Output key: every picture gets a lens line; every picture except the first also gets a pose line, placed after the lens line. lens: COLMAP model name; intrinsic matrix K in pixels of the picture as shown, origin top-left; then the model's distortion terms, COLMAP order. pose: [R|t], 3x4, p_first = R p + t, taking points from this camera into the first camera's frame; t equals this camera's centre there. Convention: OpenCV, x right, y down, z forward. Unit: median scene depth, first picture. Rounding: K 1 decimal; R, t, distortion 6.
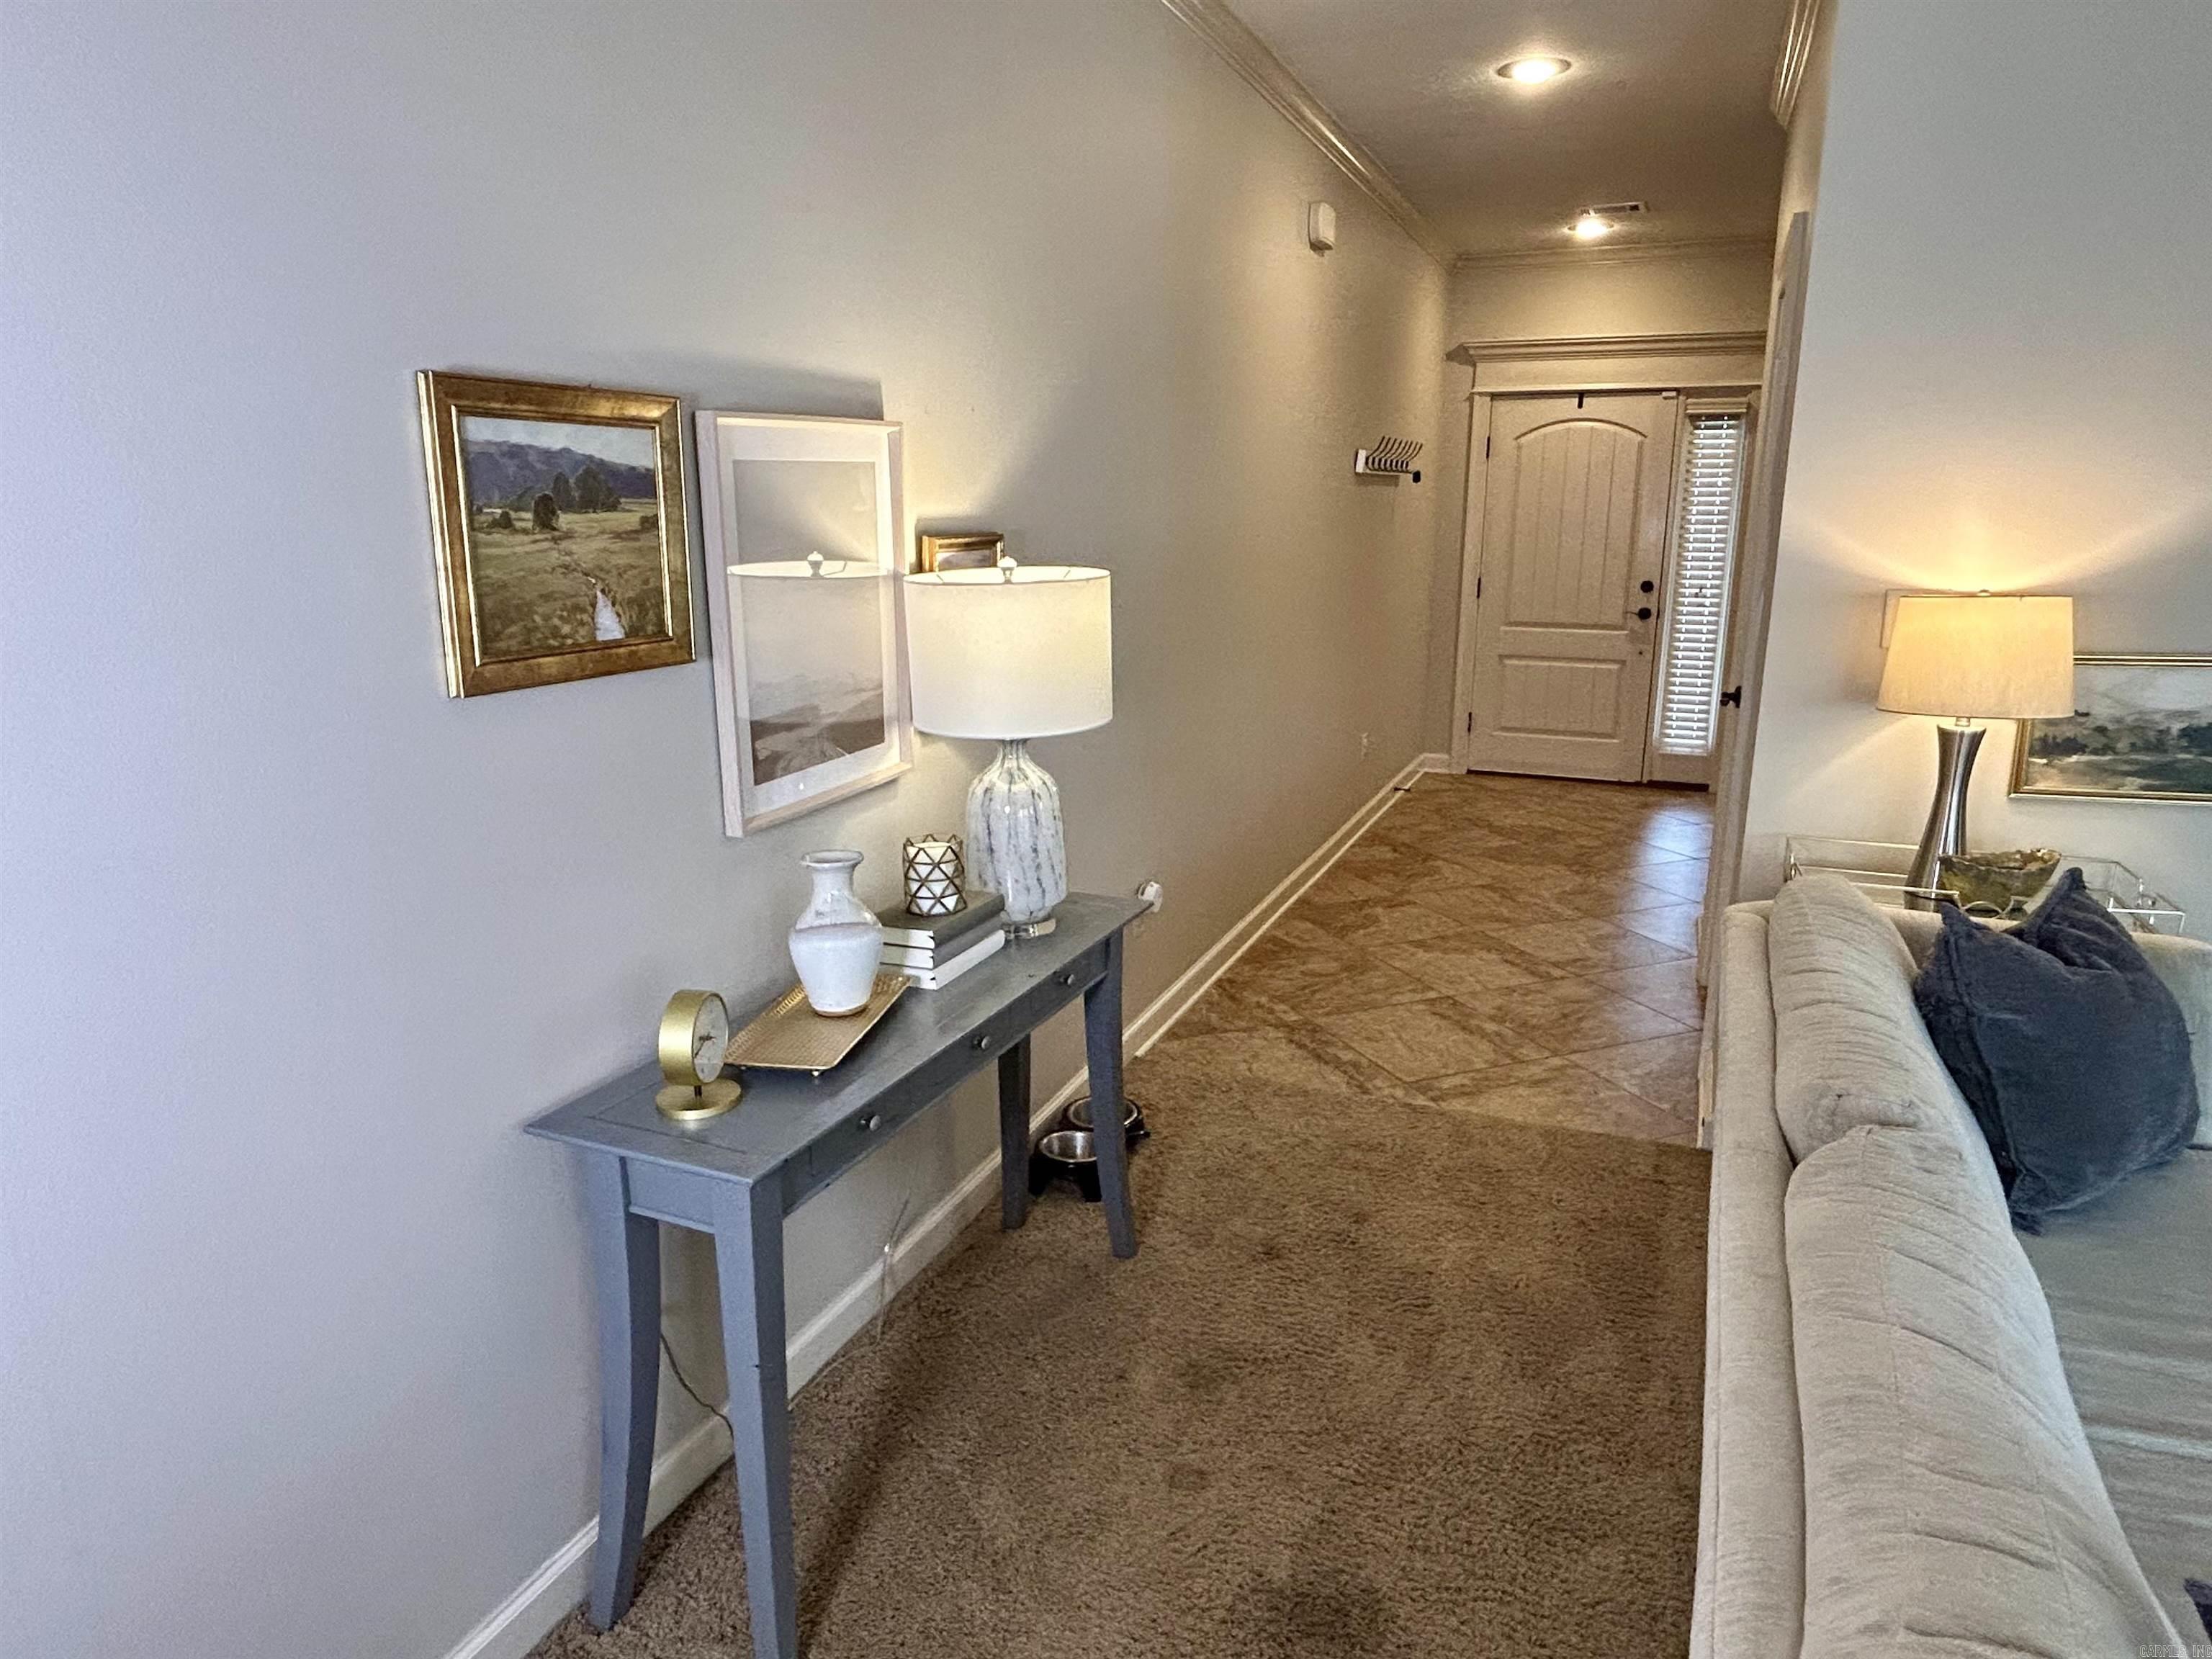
lens RADIAL K [[1361.8, 0, 1110.7], [0, 1361.8, 852.7], [0, 0, 1]] dist [-0.002360, -0.000592]
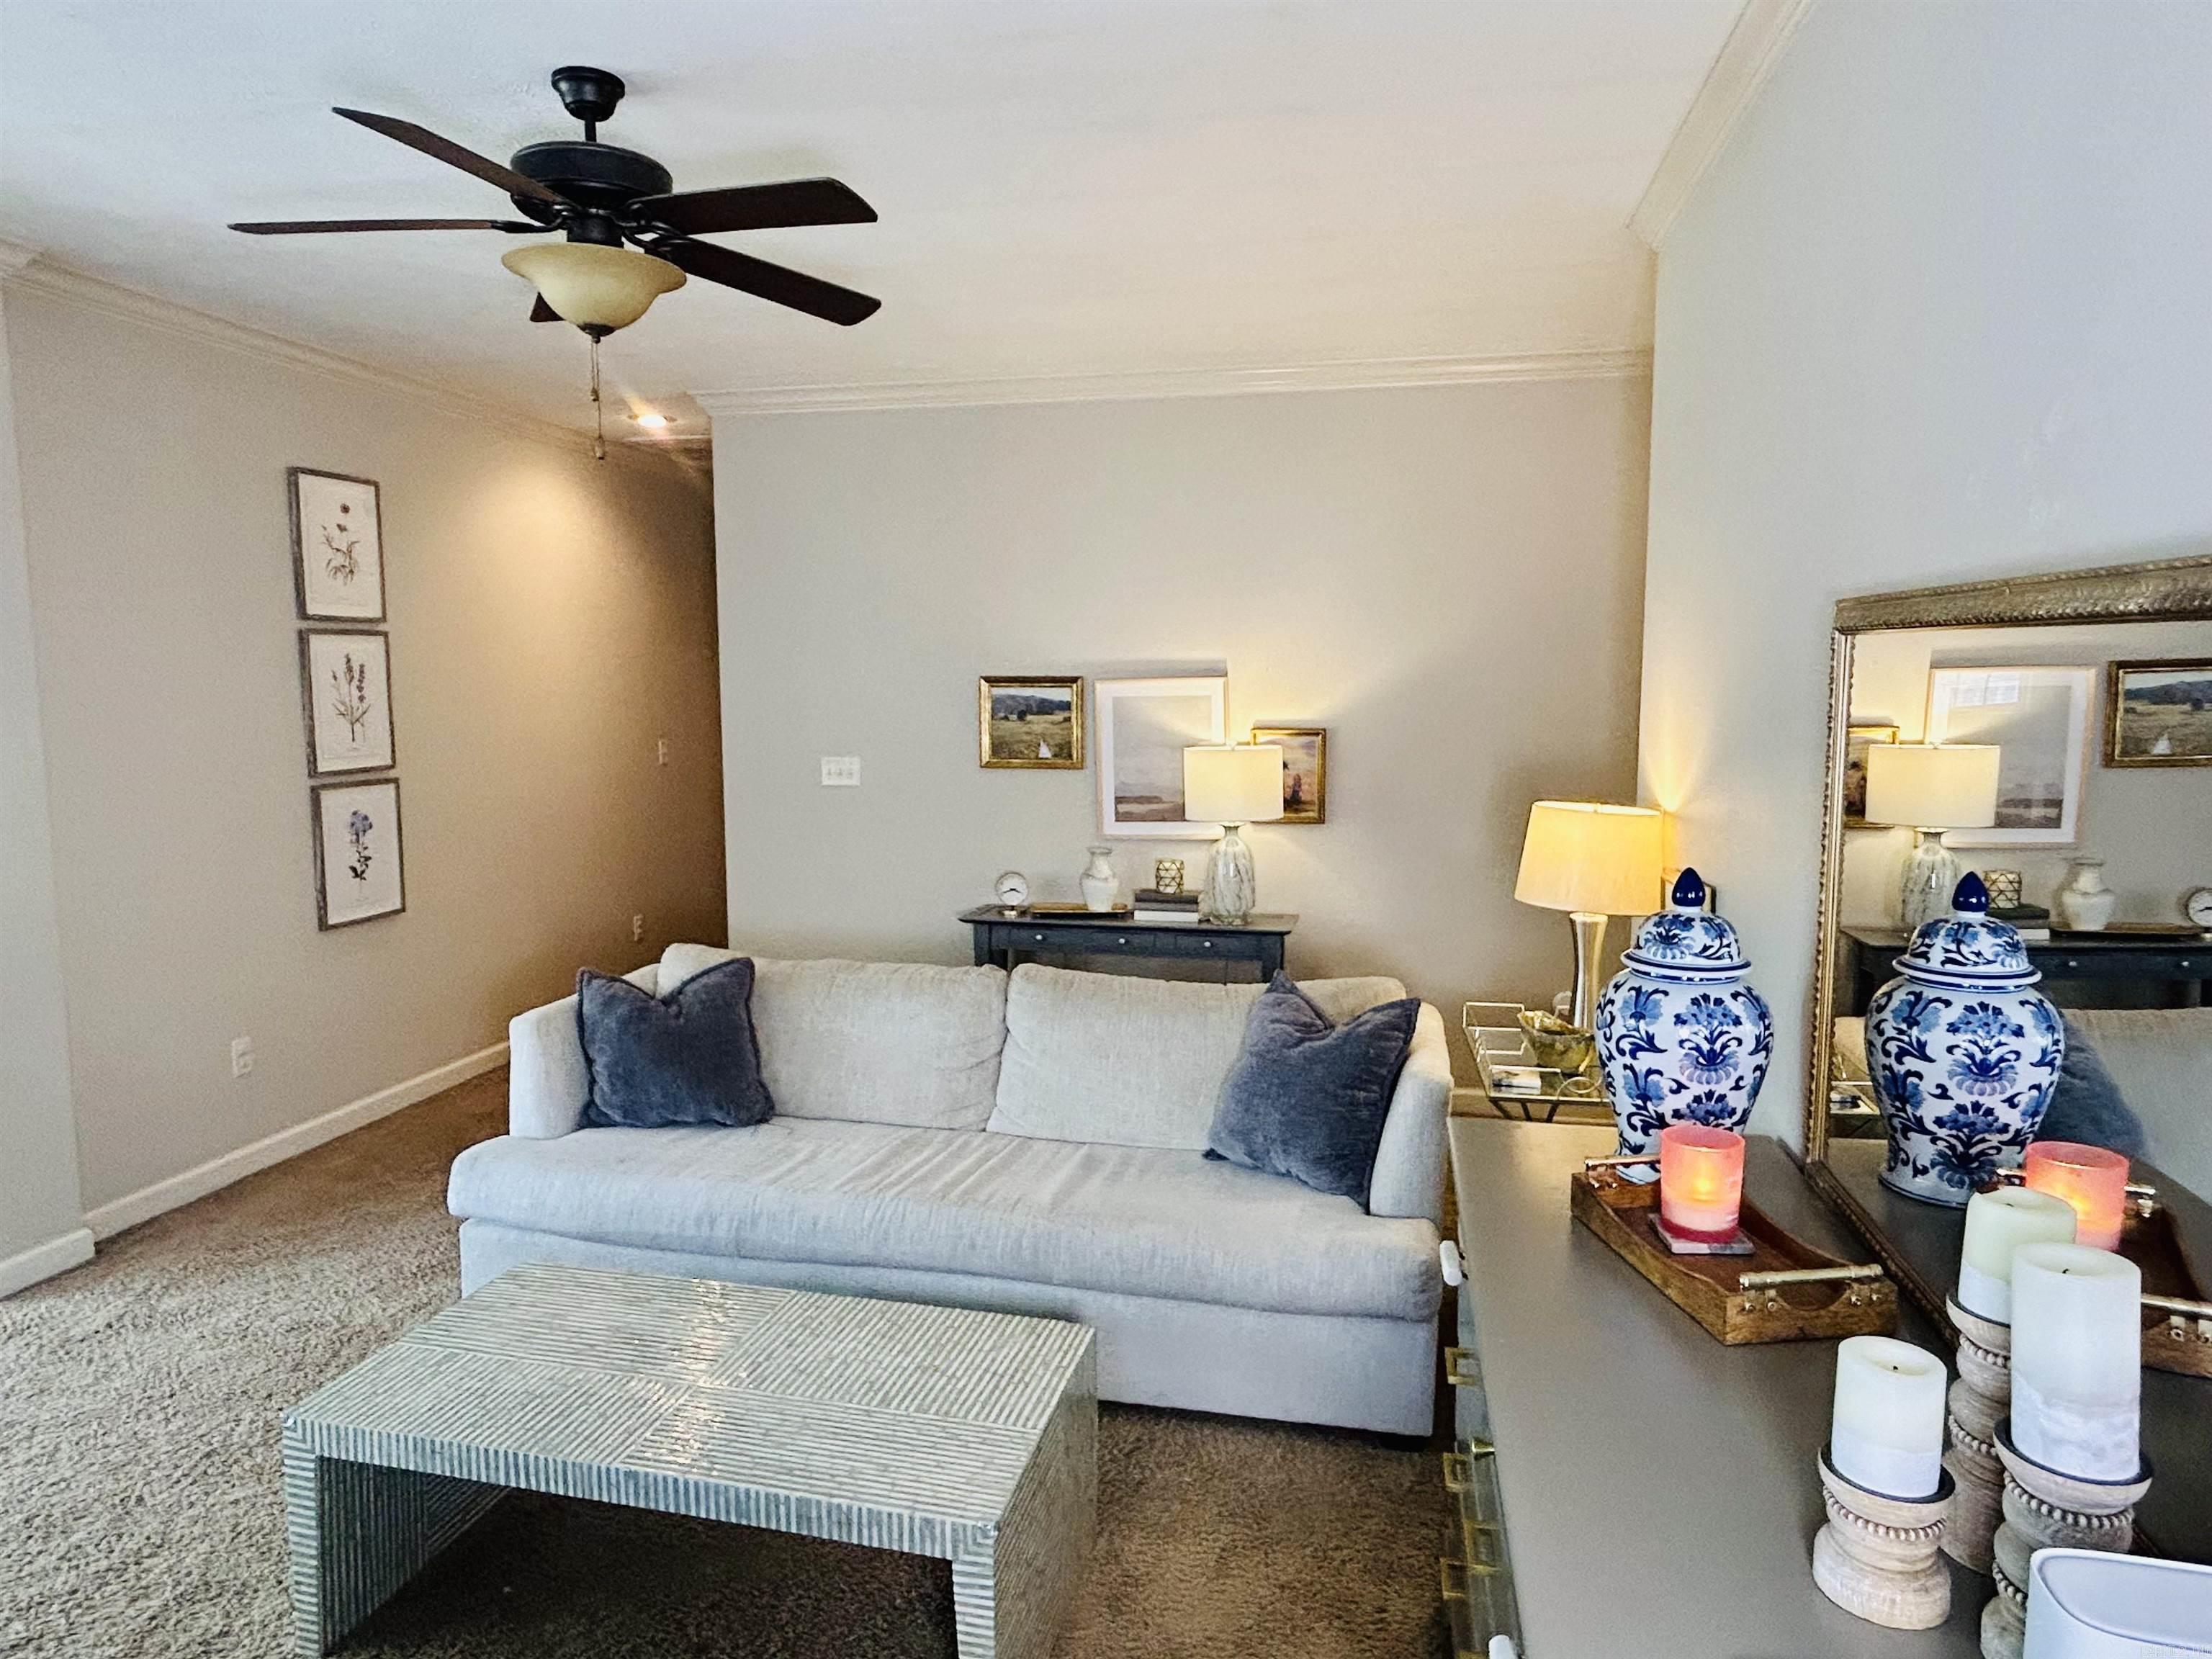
lens RADIAL K [[1361.3, 0, 1106.0], [0, 1361.3, 829.5], [0, 0, 1]] dist [-0.008237, -0.001549]
pose [[0.206707, 0.106409, -0.972599, 1.982832], [-0.241889, 0.968768, 0.054581, -0.153105], [0.948031, 0.223979, 0.225990, 0.379110]]
